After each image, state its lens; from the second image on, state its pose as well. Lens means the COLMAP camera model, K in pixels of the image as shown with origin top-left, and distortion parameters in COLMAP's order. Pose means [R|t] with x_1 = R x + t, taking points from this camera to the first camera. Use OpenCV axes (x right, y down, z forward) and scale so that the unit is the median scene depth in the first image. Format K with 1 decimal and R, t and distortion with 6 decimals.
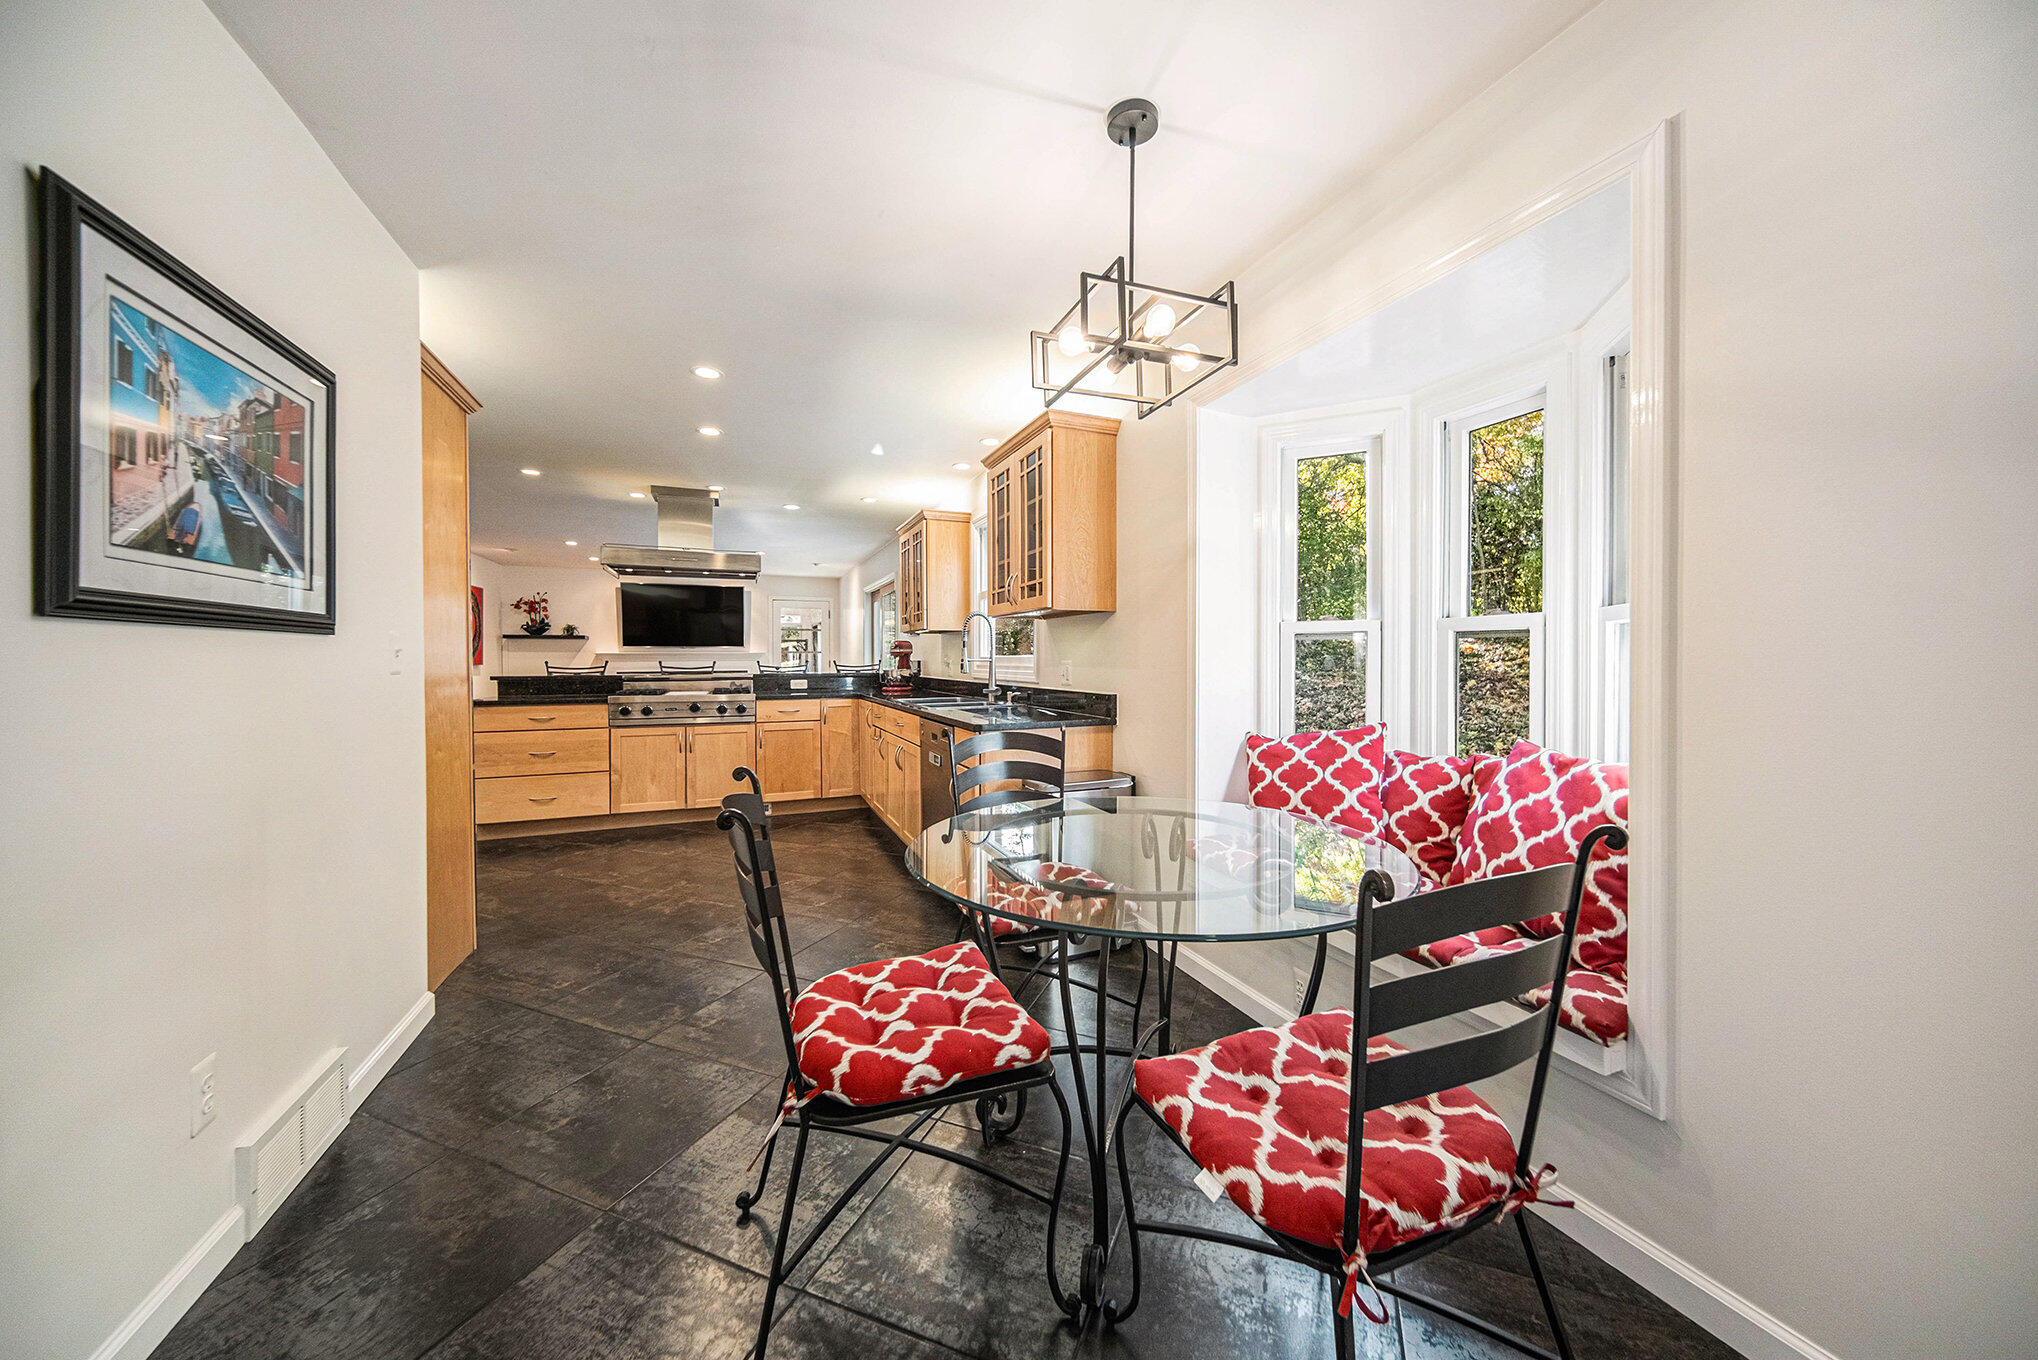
lens RADIAL K [[693.0, 0, 1040.2], [0, 693.0, 661.2], [0, 0, 1]] dist [-0.000713, -0.000021]
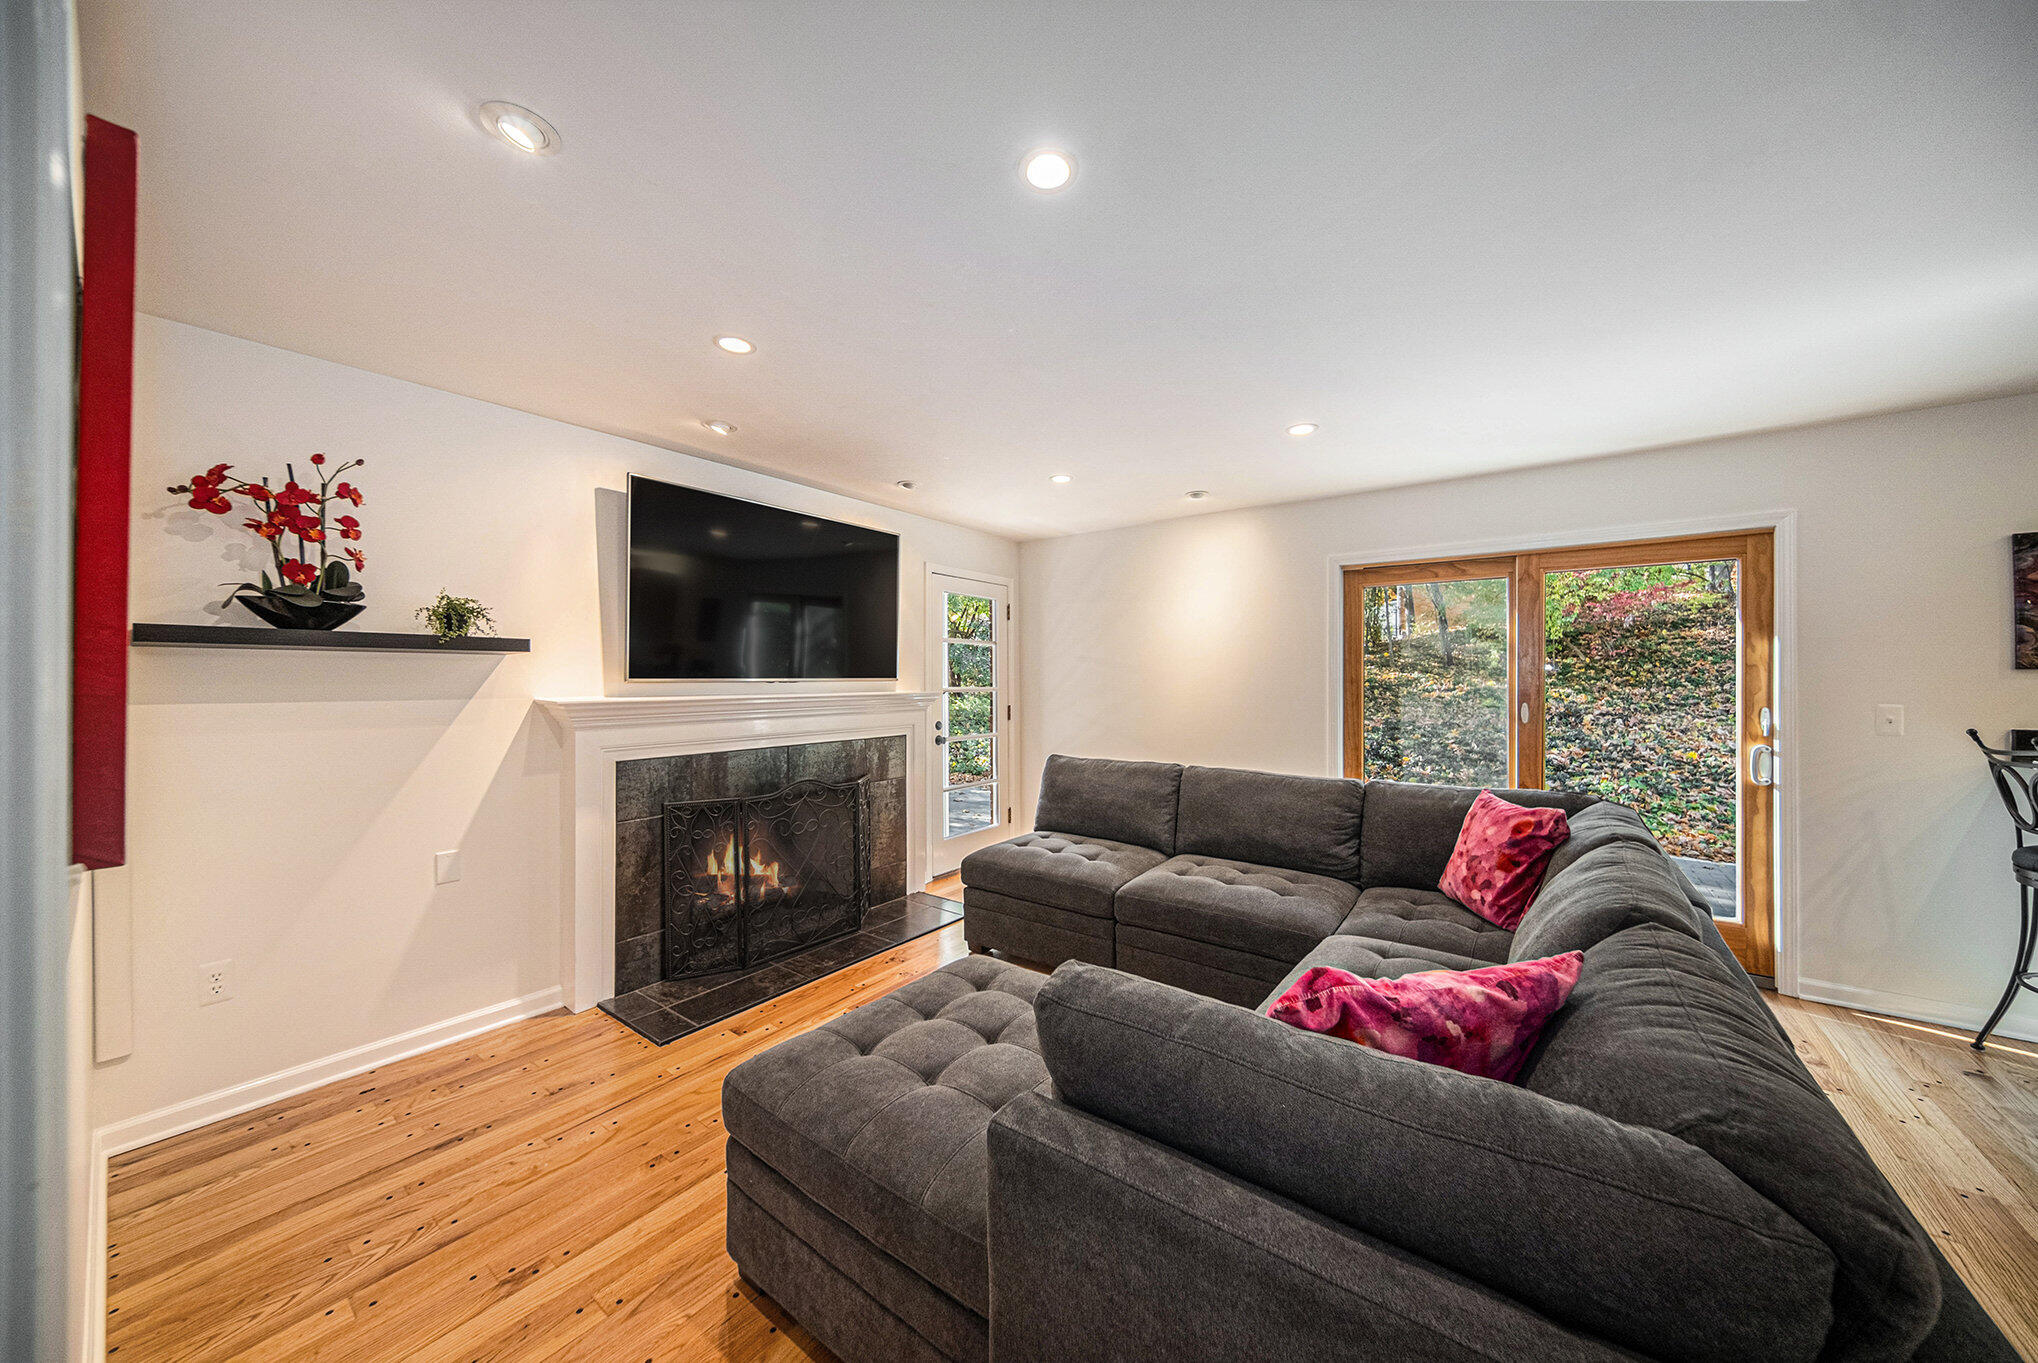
lens RADIAL K [[688.5, 0, 1030.7], [0, 688.5, 680.8], [0, 0, 1]] dist [-0.000291, -0.000128]
pose [[0.870621, 0.002234, 0.491950, -1.072100], [0.000024, 0.999989, -0.004584, -0.033650], [-0.491955, 0.004002, 0.870611, 1.149406]]
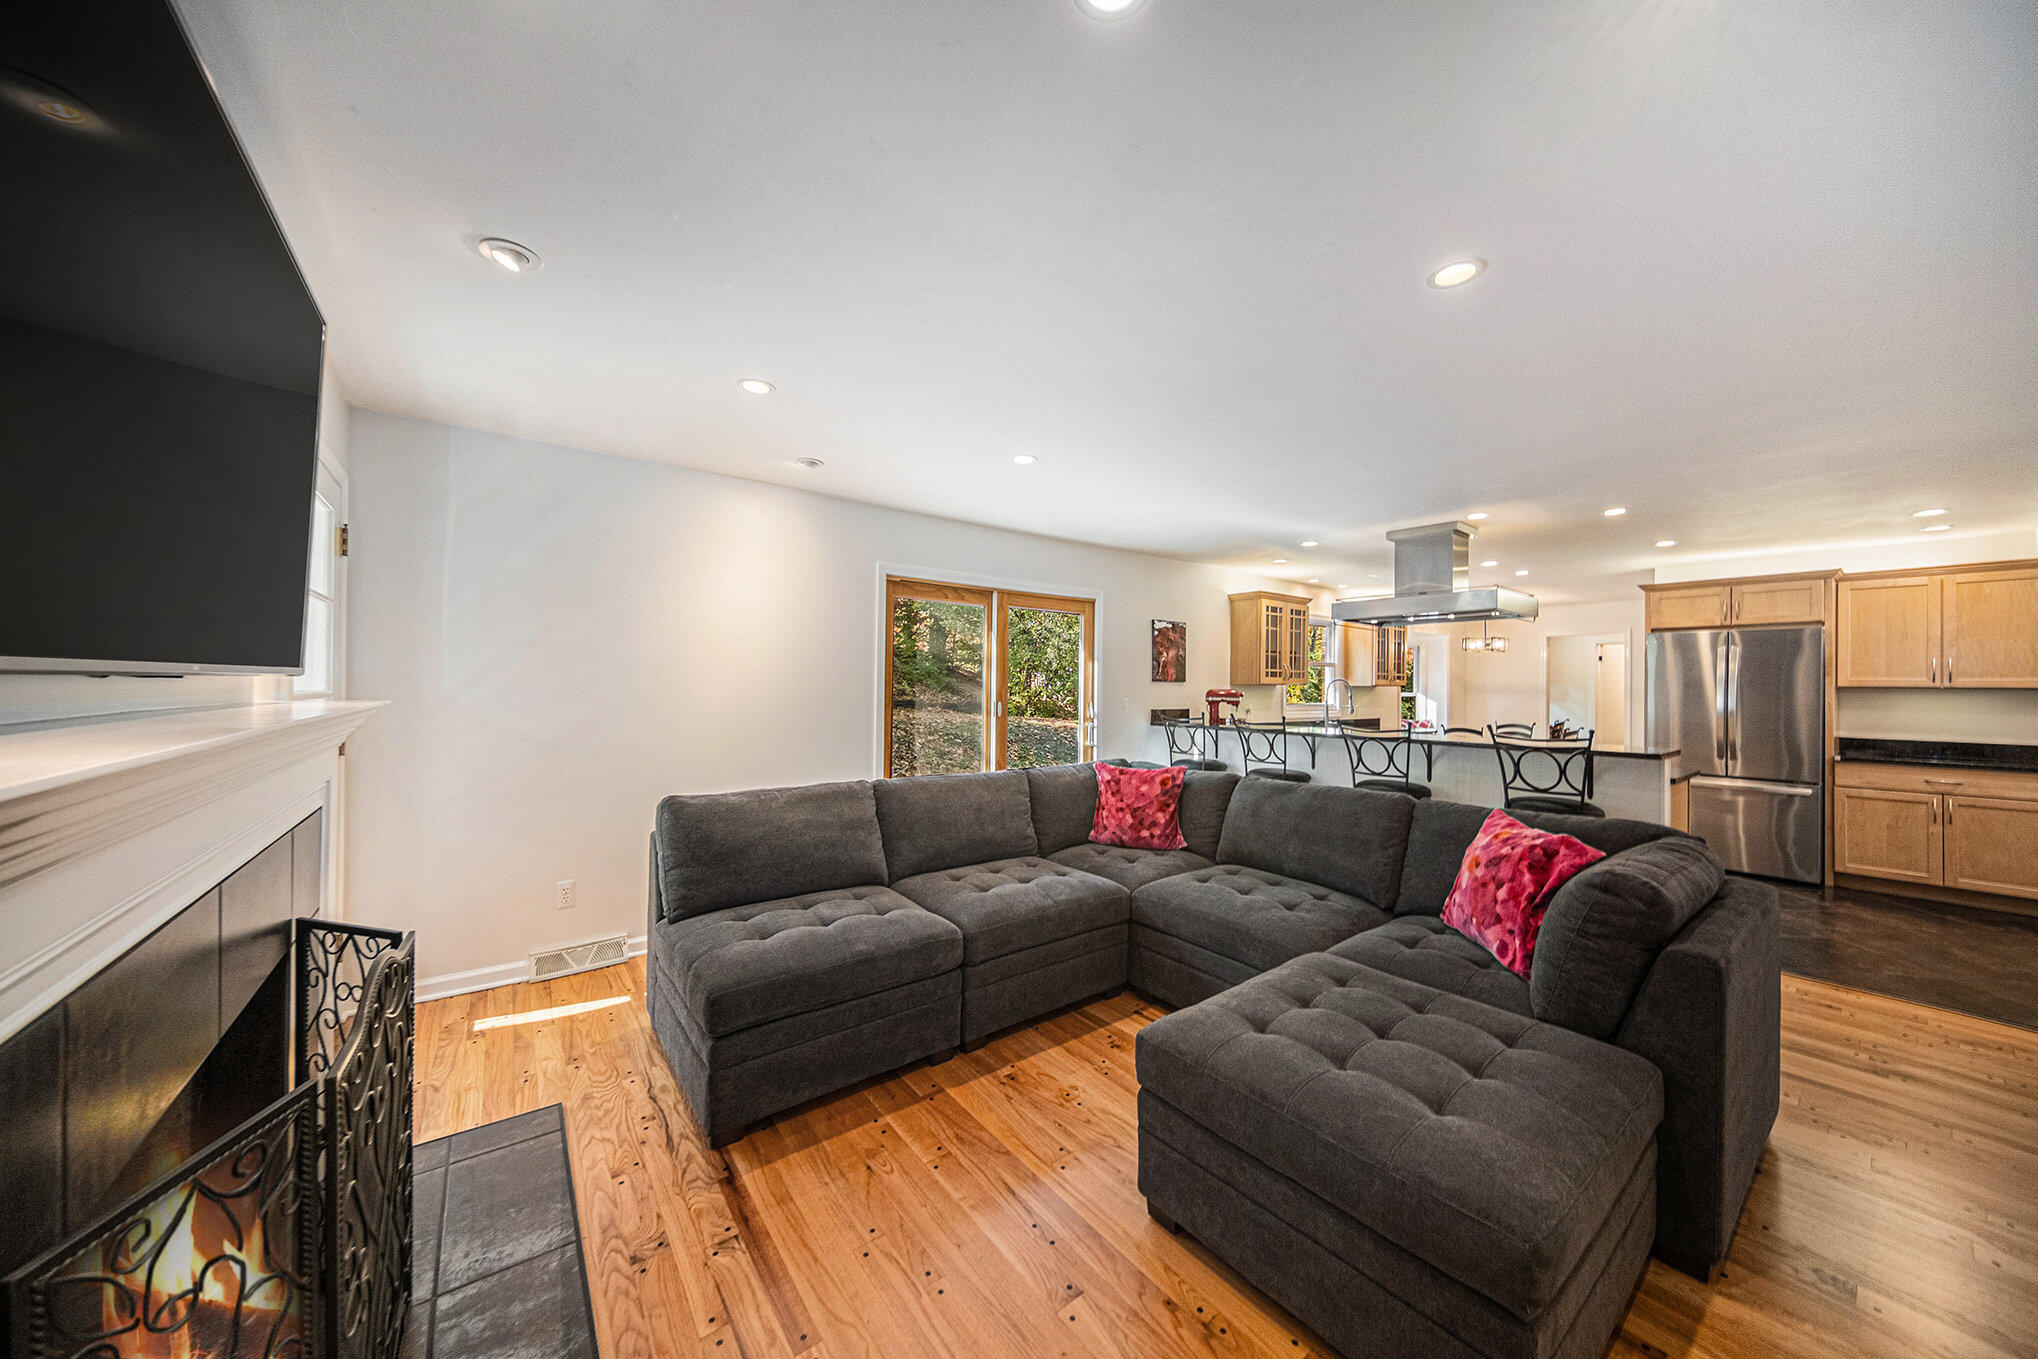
lens RADIAL K [[695.6, 0, 1024.2], [0, 695.6, 678.8], [0, 0, 1]] dist [-0.001142, -0.000396]
pose [[-0.238605, 0.010925, 0.971055, -1.213200], [-0.005135, 0.999909, -0.012511, -0.033965], [-0.971103, -0.007972, -0.238528, 1.669321]]
